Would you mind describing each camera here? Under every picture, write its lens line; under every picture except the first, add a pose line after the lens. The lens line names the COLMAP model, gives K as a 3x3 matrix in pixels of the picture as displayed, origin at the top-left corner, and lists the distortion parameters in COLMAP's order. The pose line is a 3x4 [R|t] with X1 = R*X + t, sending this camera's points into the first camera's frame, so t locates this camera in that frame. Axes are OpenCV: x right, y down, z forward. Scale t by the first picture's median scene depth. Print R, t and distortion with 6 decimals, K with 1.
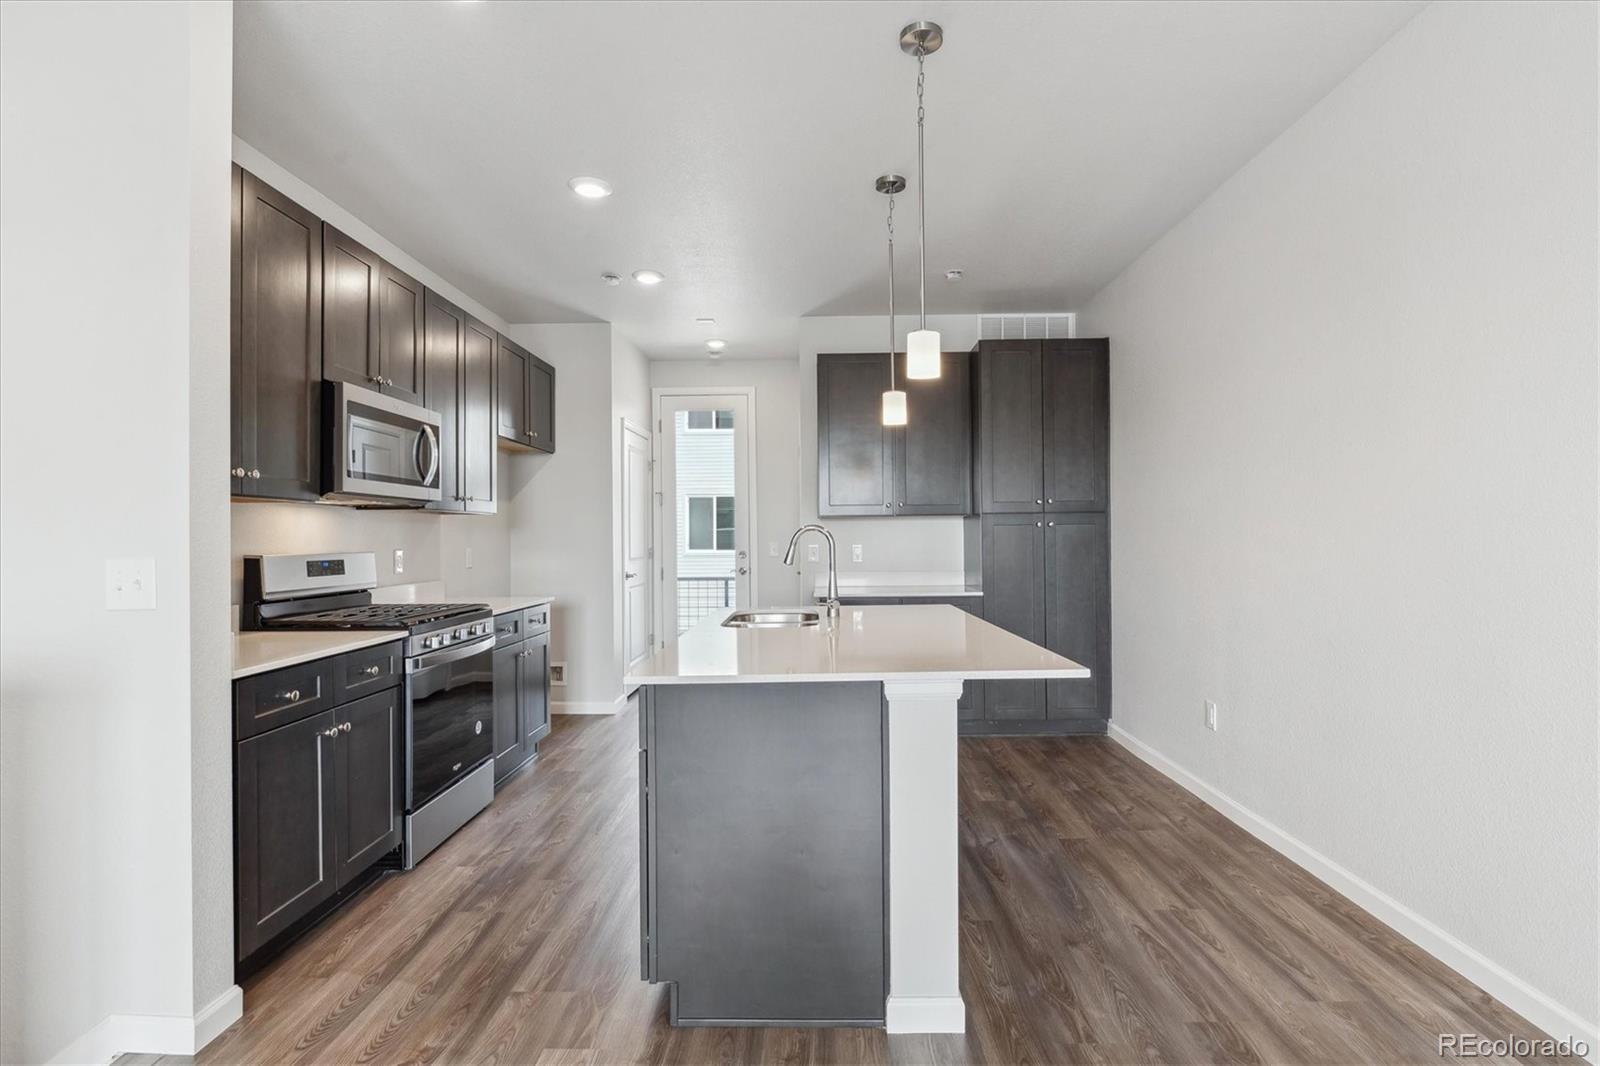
lens RADIAL K [[795.5, 0, 800.0], [0, 795.5, 533.0], [0, 0, 1]] dist [-0.002909, -0.000562]
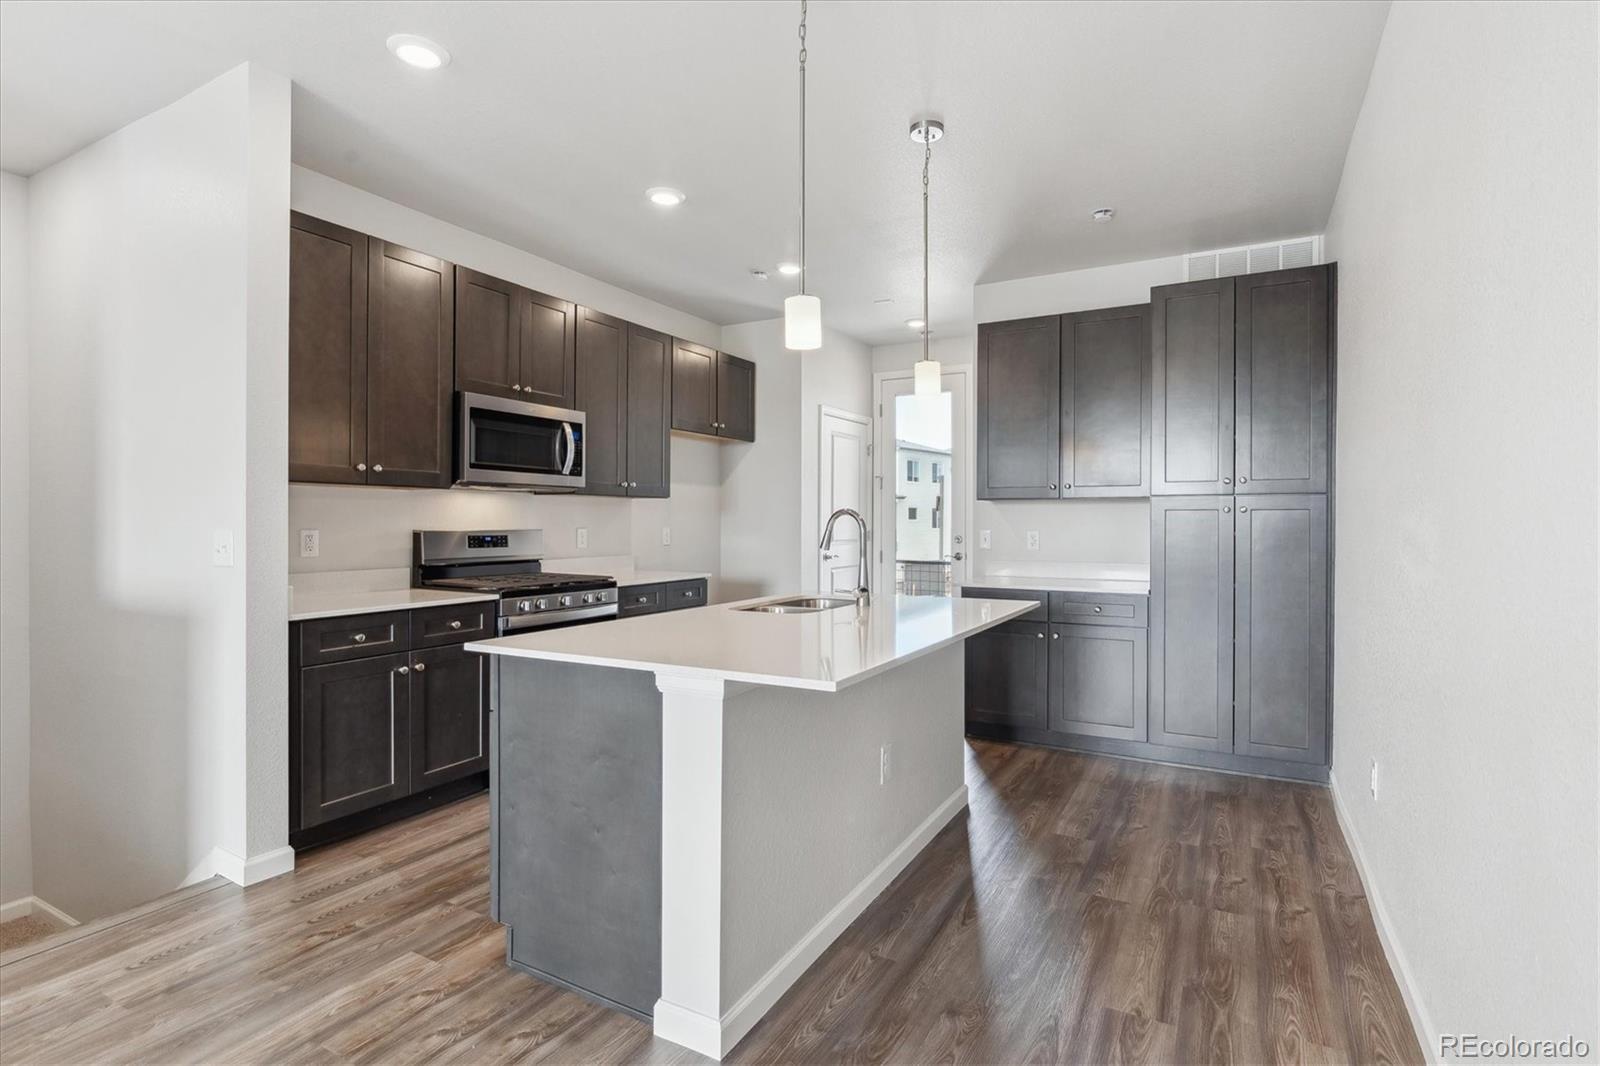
lens RADIAL K [[782.6, 0, 804.6], [0, 782.6, 527.5], [0, 0, 1]] dist [-0.005053, -0.000464]
pose [[0.880183, 0.016248, -0.474356, 0.449691], [-0.009097, 0.999808, 0.017366, -0.004223], [0.474547, -0.010970, 0.880162, 0.161226]]
